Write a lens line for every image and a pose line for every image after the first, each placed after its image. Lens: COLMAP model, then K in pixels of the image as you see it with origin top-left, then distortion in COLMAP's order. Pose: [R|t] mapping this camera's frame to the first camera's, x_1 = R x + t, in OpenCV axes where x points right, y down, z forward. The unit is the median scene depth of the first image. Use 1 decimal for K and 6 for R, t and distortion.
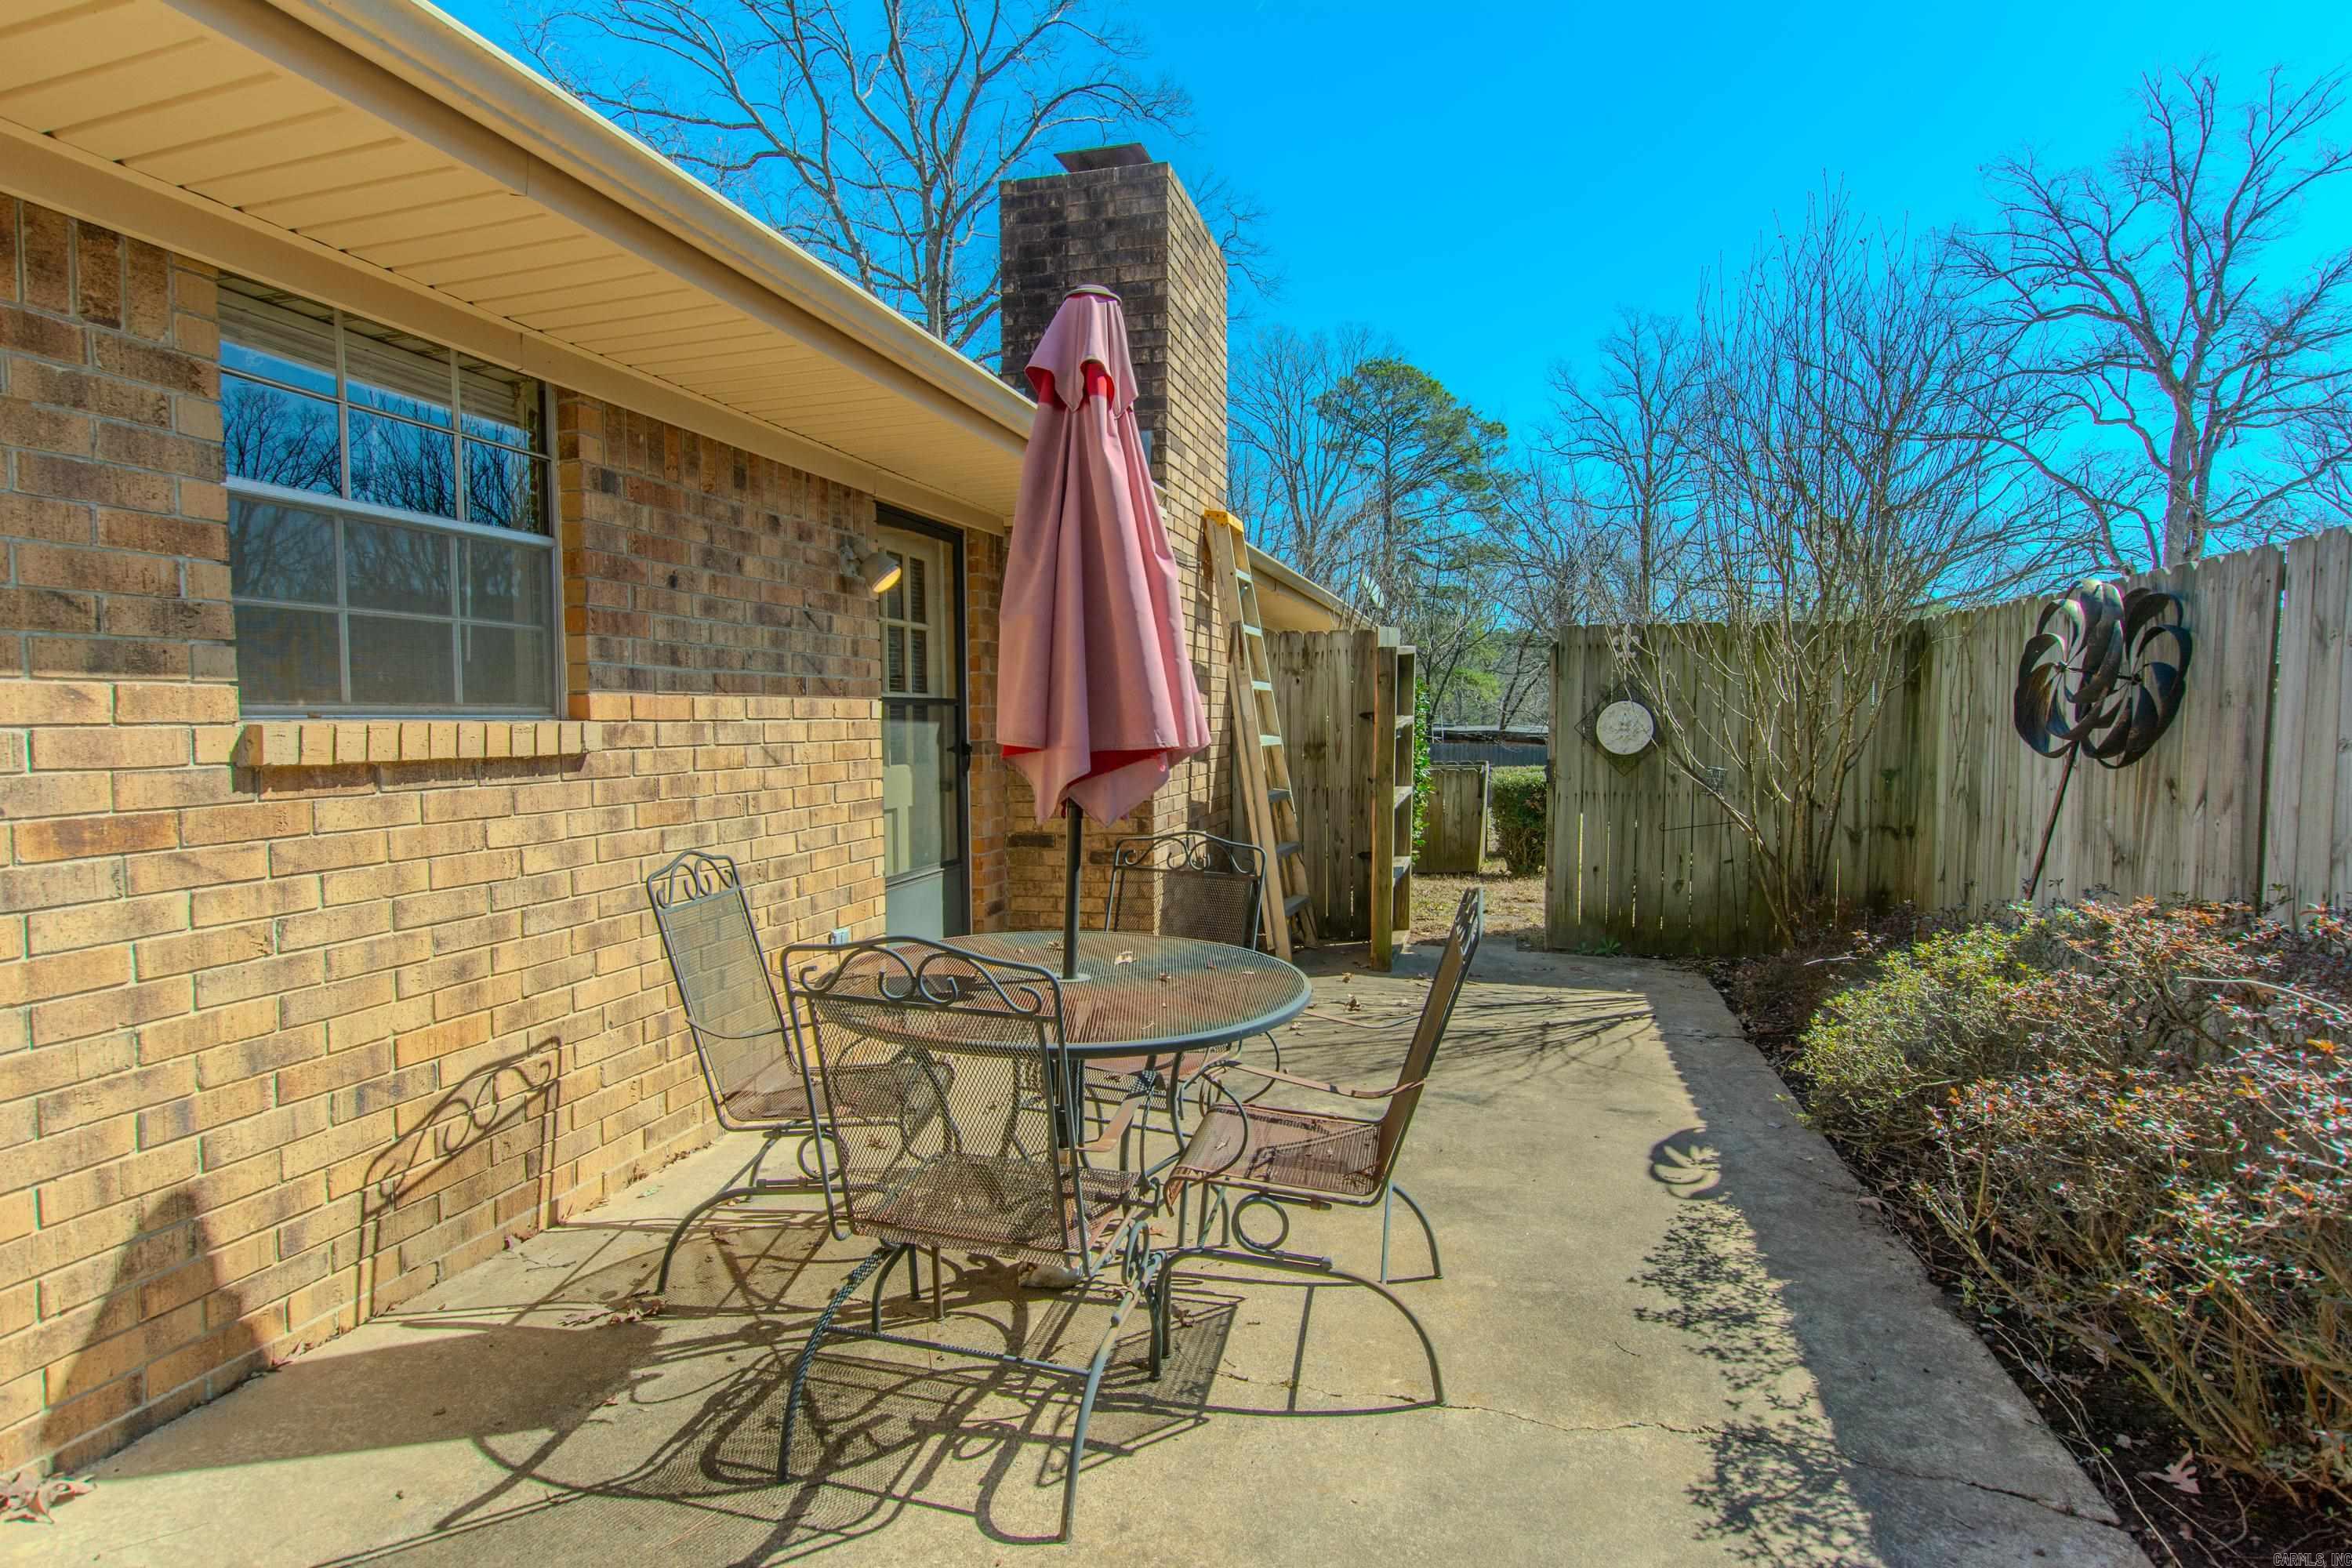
lens RADIAL K [[1077.5, 0, 1176.0], [0, 1077.5, 784.0], [0, 0, 1]] dist [0.003645, 0.000169]
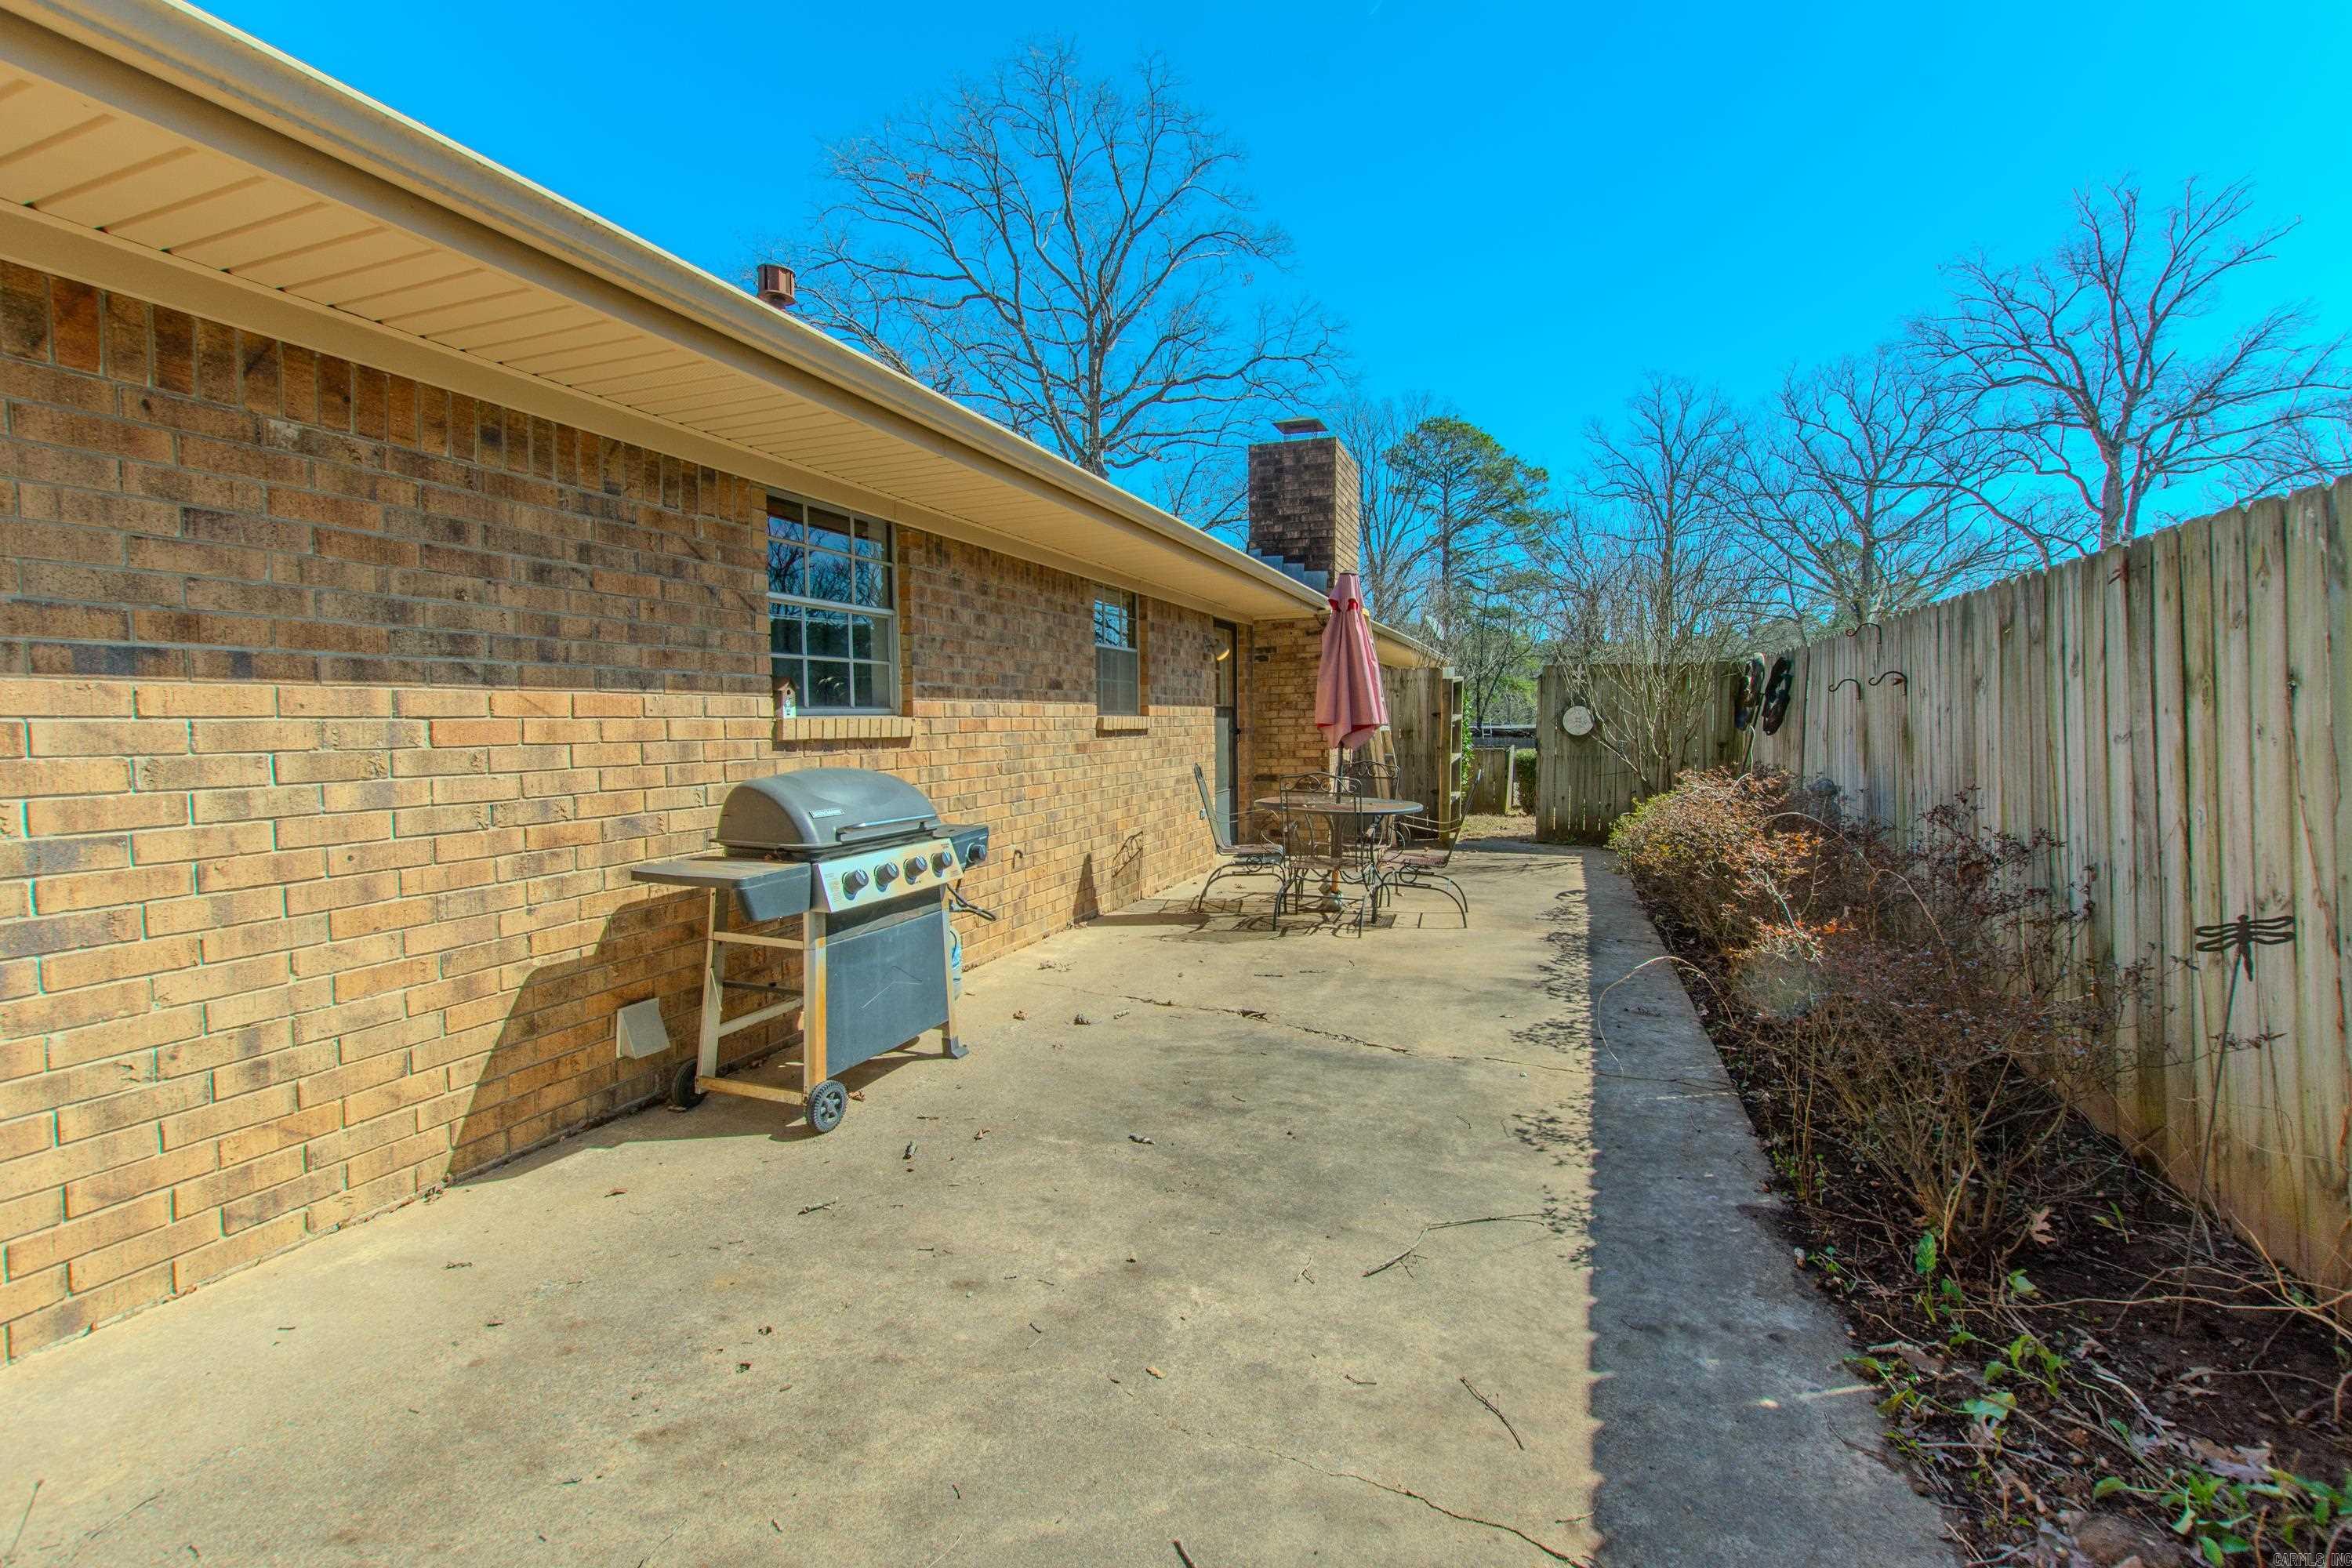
lens RADIAL K [[1012.8, 0, 1176.0], [0, 1012.8, 784.0], [0, 0, 1]] dist [-0.001590, 0.000588]
pose [[0.997826, 0.000980, -0.065893, -0.040519], [-0.000878, 0.999998, 0.001576, 0.014028], [0.065895, -0.001515, 0.997825, -0.200734]]
